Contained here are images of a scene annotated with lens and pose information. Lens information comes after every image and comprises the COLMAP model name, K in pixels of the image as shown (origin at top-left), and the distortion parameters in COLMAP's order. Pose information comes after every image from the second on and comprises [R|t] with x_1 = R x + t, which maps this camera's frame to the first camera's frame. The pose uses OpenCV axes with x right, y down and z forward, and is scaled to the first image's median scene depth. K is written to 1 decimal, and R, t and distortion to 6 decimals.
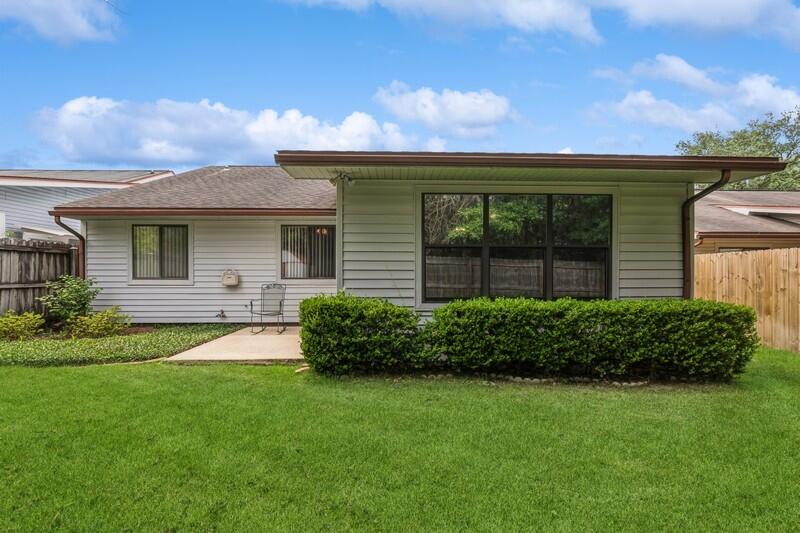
lens RADIAL K [[373.9, 0, 405.2], [0, 373.9, 278.6], [0, 0, 1]] dist [-0.010867, -0.000297]
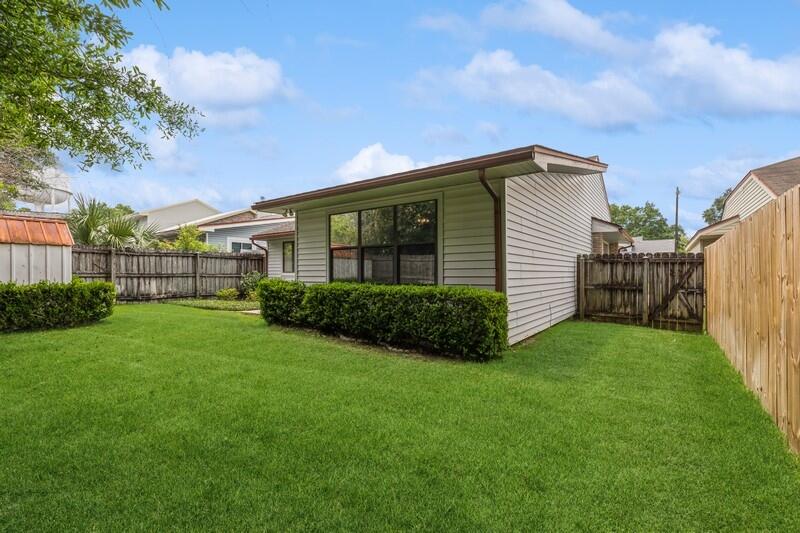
lens RADIAL K [[365.2, 0, 404.6], [0, 365.2, 269.2], [0, 0, 1]] dist [0.003216, -0.000021]
pose [[0.779334, -0.007935, -0.626559, 1.235132], [-0.006167, 0.999774, -0.020332, 0.025727], [0.626579, 0.019710, 0.779109, 0.020622]]
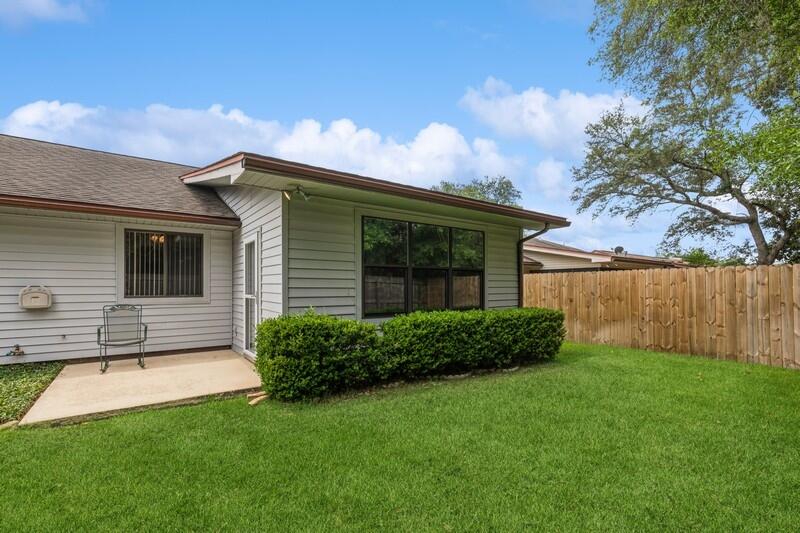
lens RADIAL K [[365.2, 0, 398.0], [0, 365.2, 285.6], [0, 0, 1]] dist [0.003216, -0.000021]
pose [[0.830331, 0.002231, 0.557267, -0.449014], [0.008695, 0.999818, -0.016958, -0.010487], [-0.557203, 0.018927, 0.830160, 0.081151]]
